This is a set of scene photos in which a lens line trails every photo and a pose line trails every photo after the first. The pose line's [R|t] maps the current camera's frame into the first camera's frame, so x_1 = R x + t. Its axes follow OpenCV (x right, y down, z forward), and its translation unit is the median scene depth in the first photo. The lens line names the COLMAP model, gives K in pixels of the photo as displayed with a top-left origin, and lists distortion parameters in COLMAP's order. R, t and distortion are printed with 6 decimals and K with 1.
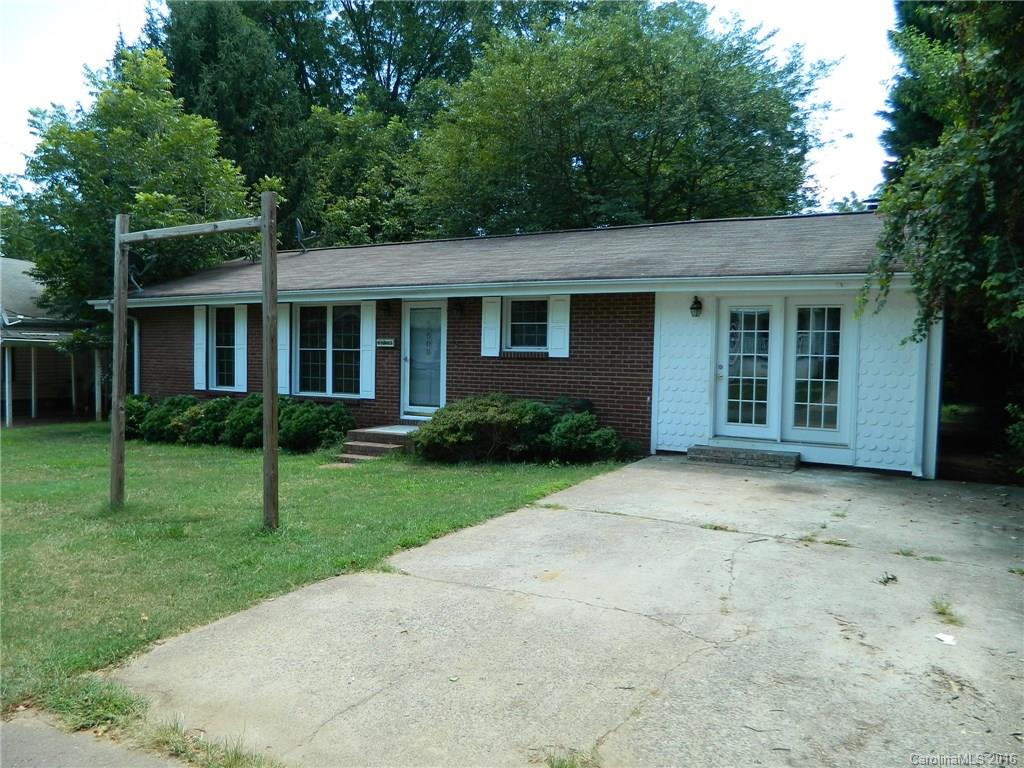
lens RADIAL K [[772.3, 0, 508.4], [0, 772.3, 387.0], [0, 0, 1]] dist [0.003159, 0.002407]
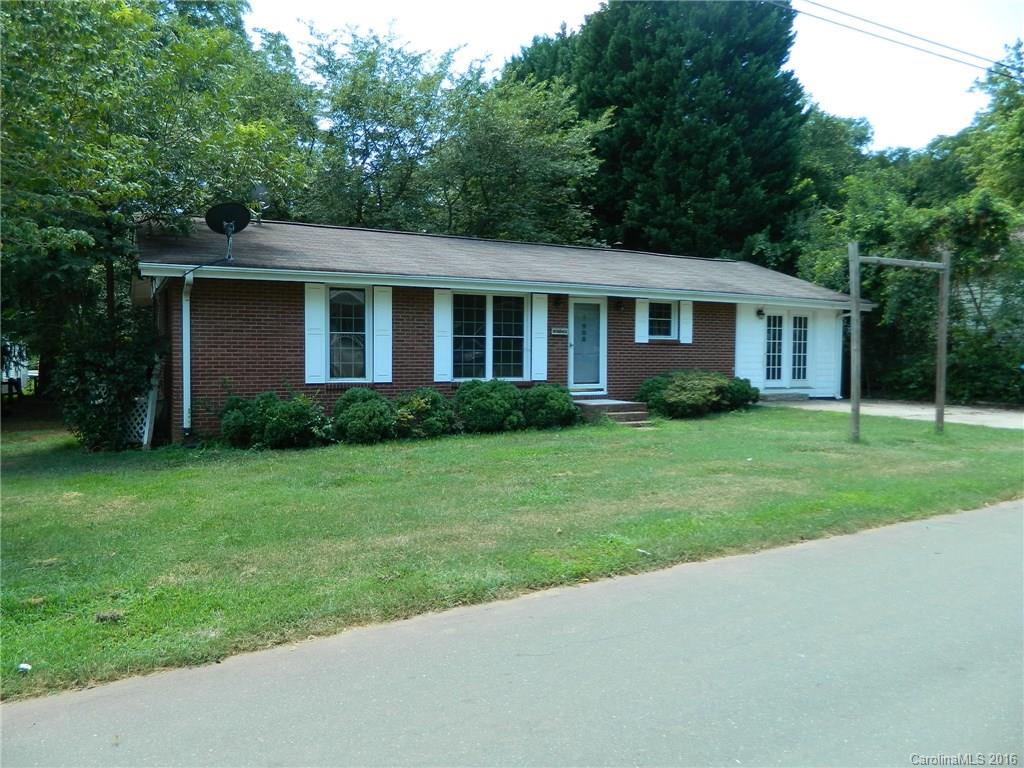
lens RADIAL K [[769.8, 0, 512.0], [0, 769.8, 382.0], [0, 0, 1]] dist [0.010919, 0.000856]
pose [[0.522926, -0.042260, 0.851330, -1.280496], [0.038452, 0.998923, 0.025968, -0.014352], [-0.851510, 0.019156, 0.523988, 0.484784]]
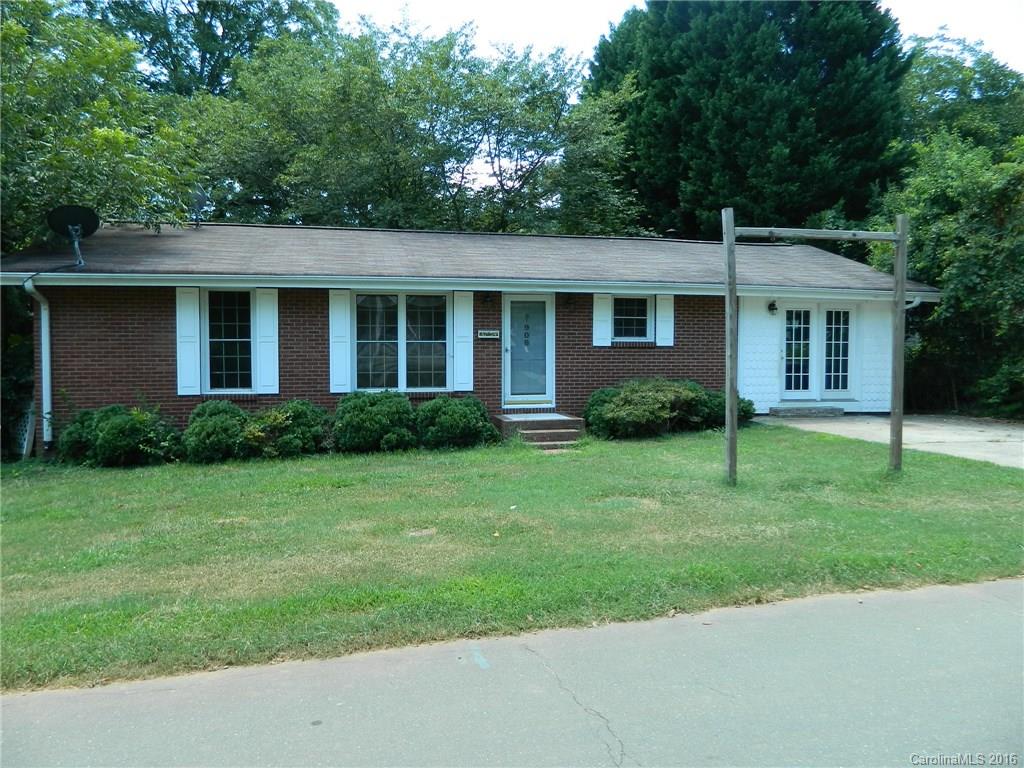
lens RADIAL K [[772.3, 0, 508.4], [0, 772.3, 387.0], [0, 0, 1]] dist [0.003159, 0.002407]
pose [[0.726796, -0.044493, 0.685411, -0.895708], [0.041816, 0.998915, 0.020504, -0.008637], [-0.685579, 0.013759, 0.727868, 0.267225]]
